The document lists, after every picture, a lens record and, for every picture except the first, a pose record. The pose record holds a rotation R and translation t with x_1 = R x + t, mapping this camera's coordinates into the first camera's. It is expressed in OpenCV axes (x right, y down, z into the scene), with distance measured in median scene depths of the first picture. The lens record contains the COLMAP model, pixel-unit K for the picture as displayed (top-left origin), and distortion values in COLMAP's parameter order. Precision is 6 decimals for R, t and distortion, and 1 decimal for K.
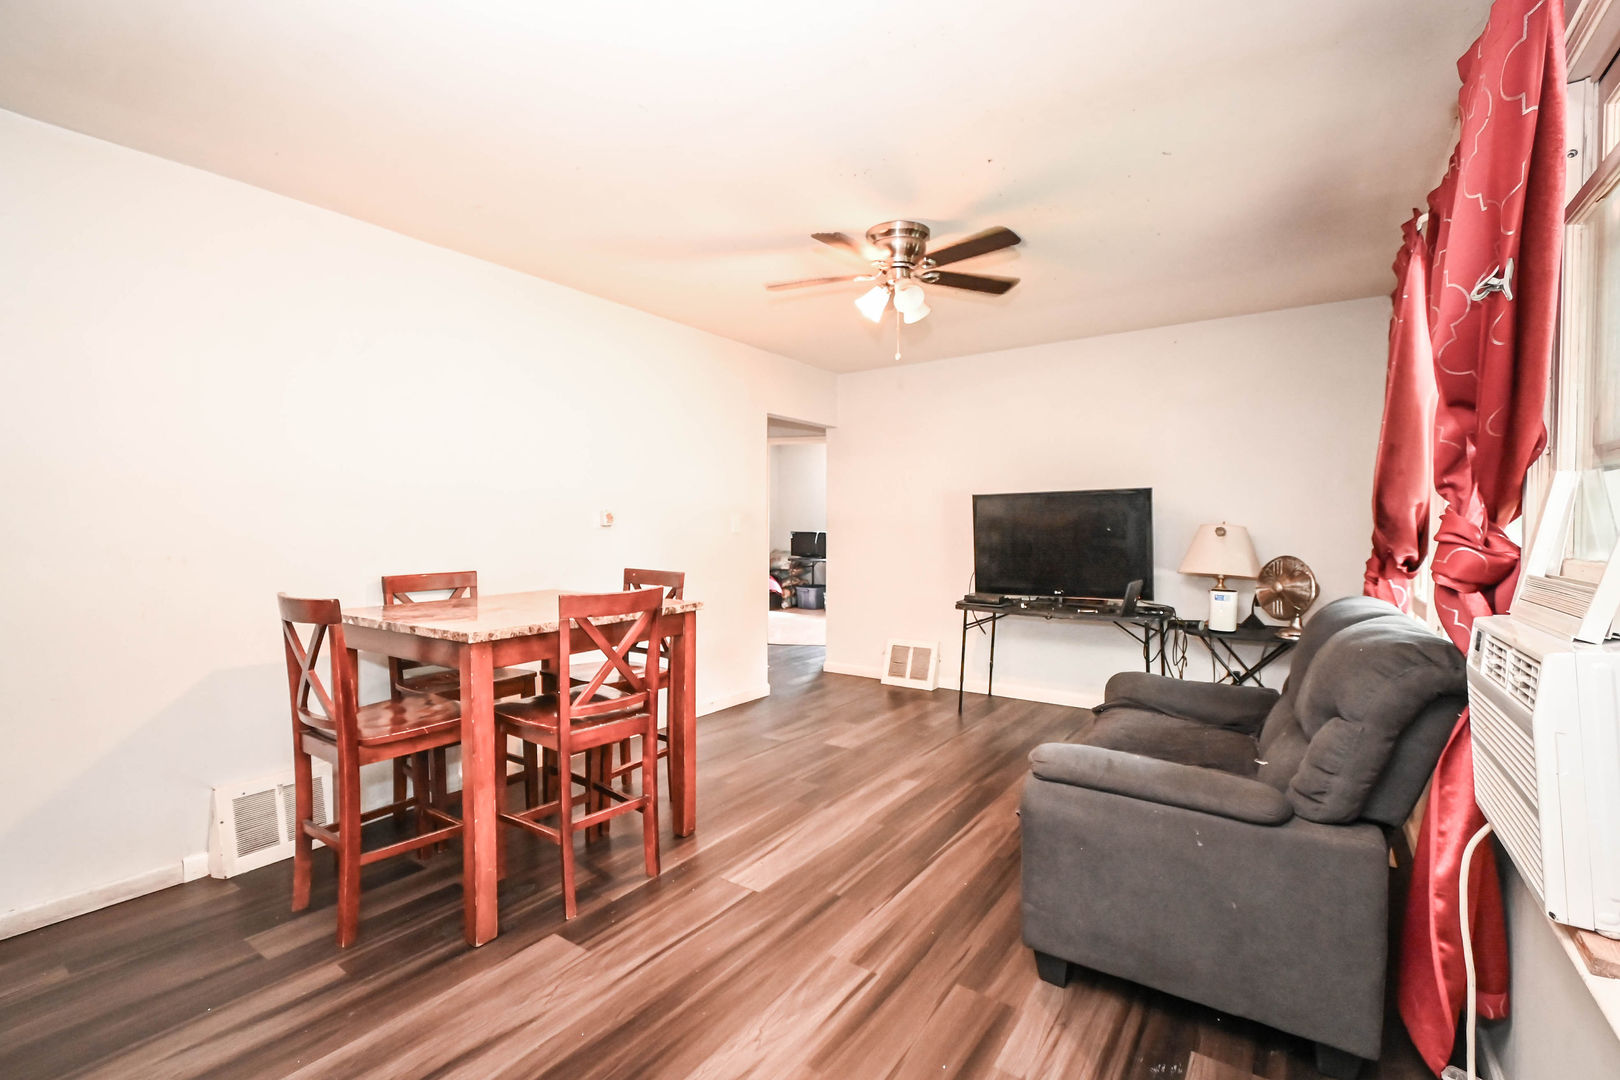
lens RADIAL K [[724.9, 0, 806.6], [0, 724.9, 548.1], [0, 0, 1]] dist [0.002573, 0.000047]
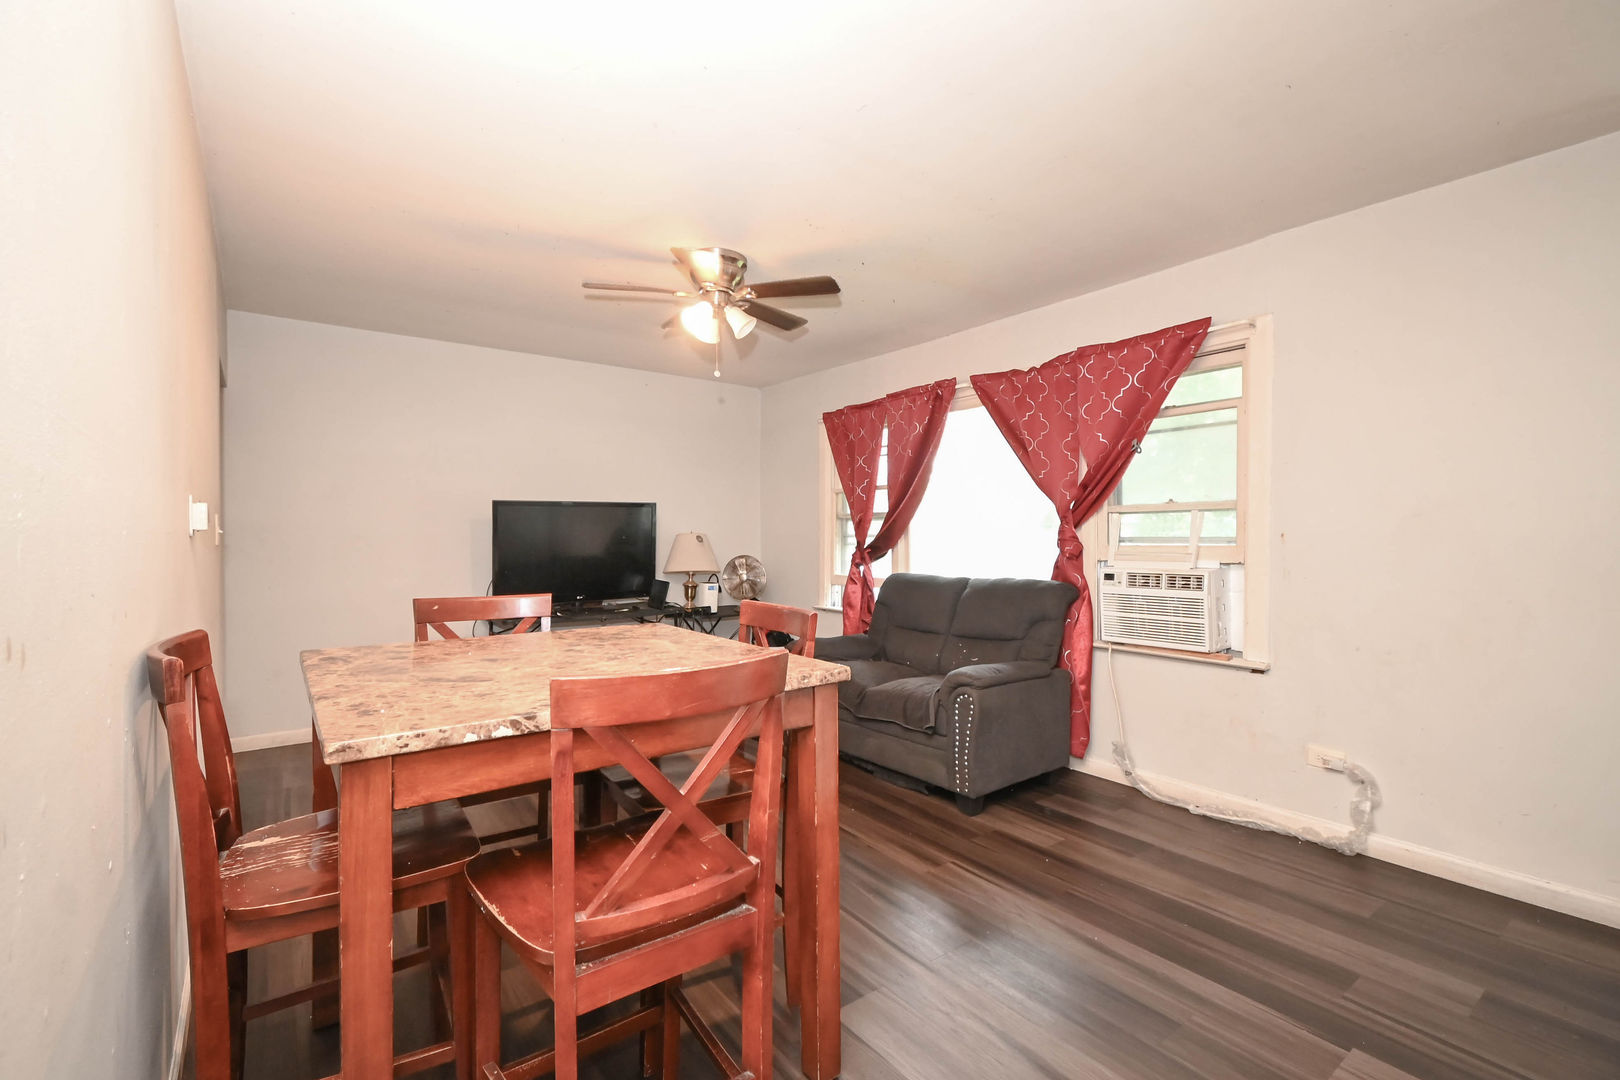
lens RADIAL K [[707.5, 0, 808.5], [0, 707.5, 549.6], [0, 0, 1]] dist [0.000353, -0.000080]
pose [[0.310426, -0.017157, 0.950443, -0.940055], [0.027570, 0.999579, 0.009039, -0.013659], [-0.950198, 0.023397, 0.310768, 0.631278]]
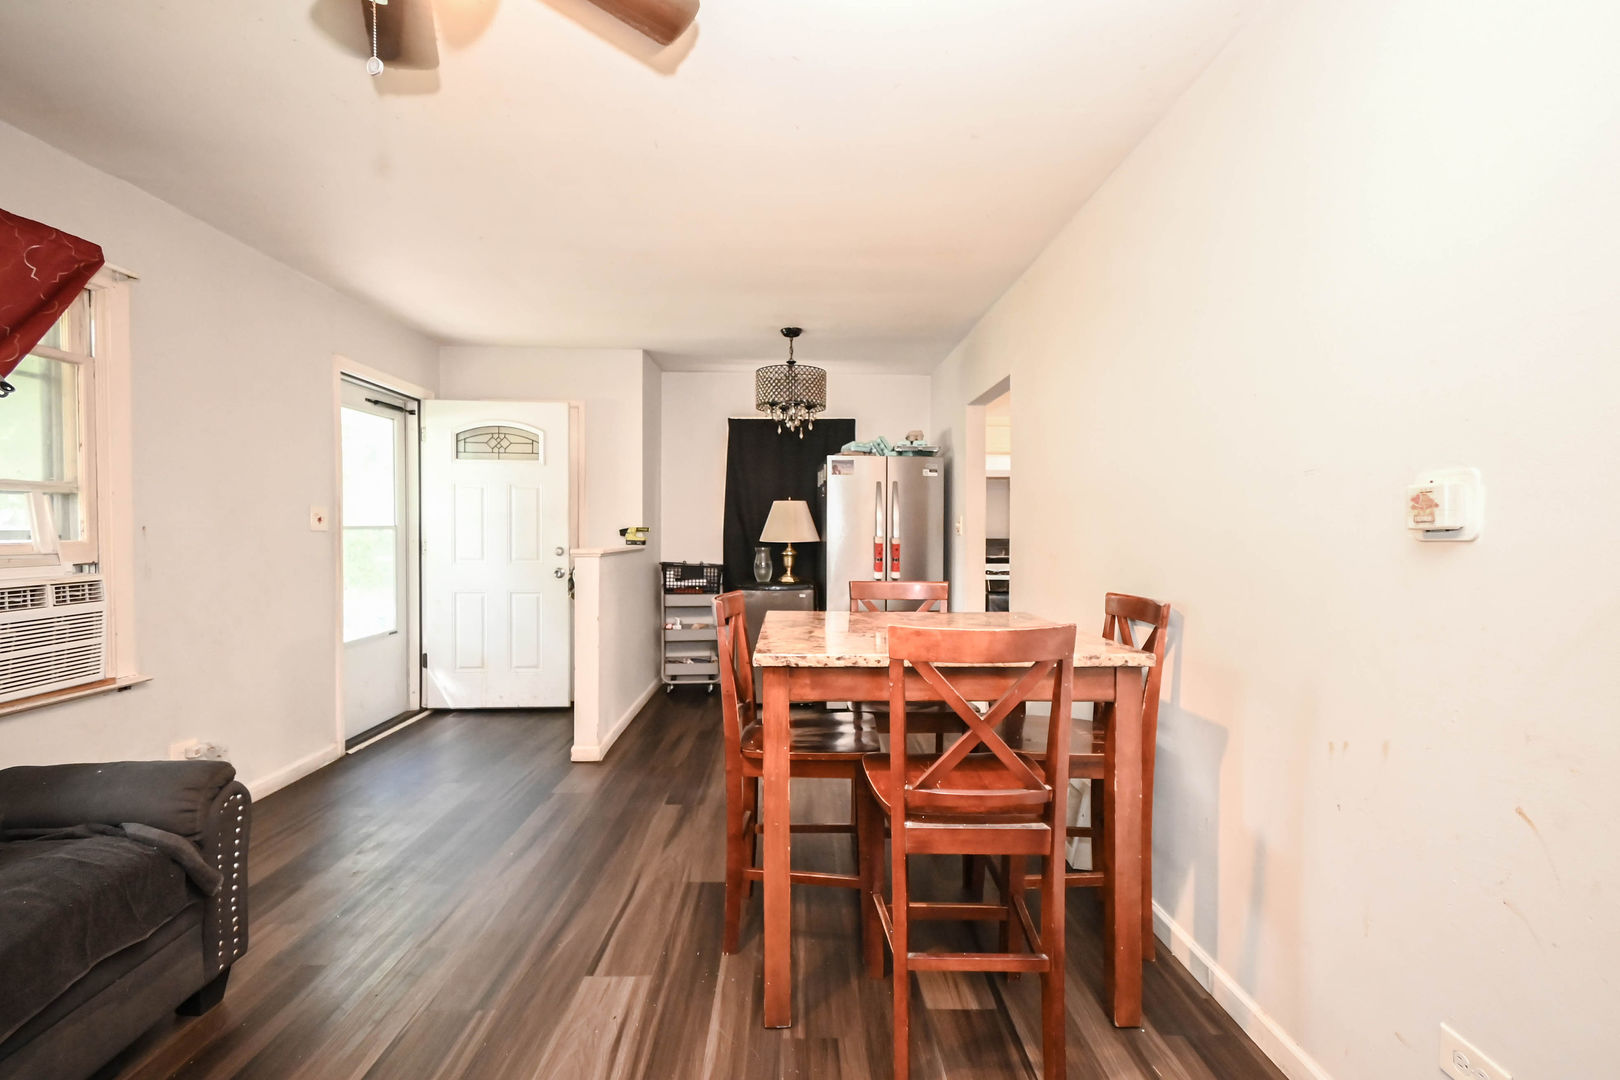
lens RADIAL K [[724.9, 0, 806.6], [0, 724.9, 548.1], [0, 0, 1]] dist [0.002573, 0.000047]
pose [[-0.809785, 0.012776, -0.586587, 0.190098], [-0.021143, 0.998478, 0.050936, -0.049650], [0.586345, 0.053649, -0.808283, 1.645886]]
